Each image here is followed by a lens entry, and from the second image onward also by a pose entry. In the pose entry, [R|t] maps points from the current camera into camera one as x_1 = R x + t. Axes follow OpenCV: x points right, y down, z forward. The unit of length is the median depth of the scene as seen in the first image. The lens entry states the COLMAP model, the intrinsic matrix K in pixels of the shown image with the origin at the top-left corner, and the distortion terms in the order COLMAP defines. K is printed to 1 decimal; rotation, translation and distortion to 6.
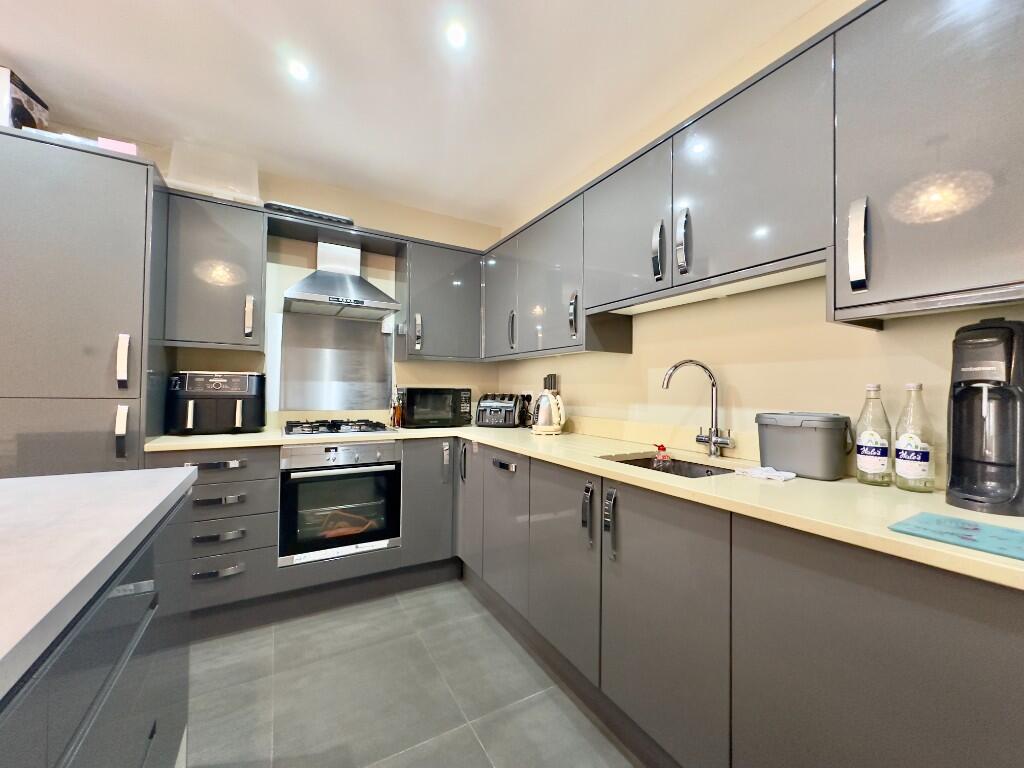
lens RADIAL K [[406.8, 0, 512.0], [0, 406.8, 384.0], [0, 0, 1]] dist [-0.003113, 0.000414]
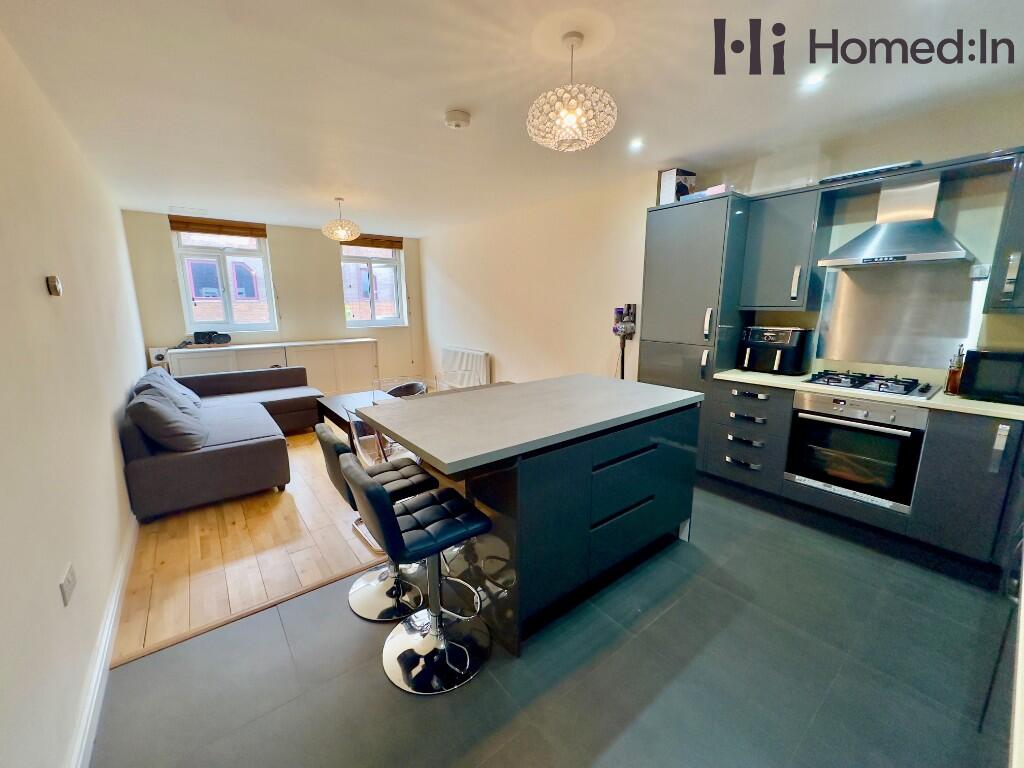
lens RADIAL K [[406.8, 0, 512.0], [0, 406.8, 384.0], [0, 0, 1]] dist [-0.003113, 0.000414]
pose [[0.140374, 0.178153, -0.973939, 0.517209], [0.020245, 0.982957, 0.182720, -0.111074], [0.989892, -0.045367, 0.134375, -0.048119]]
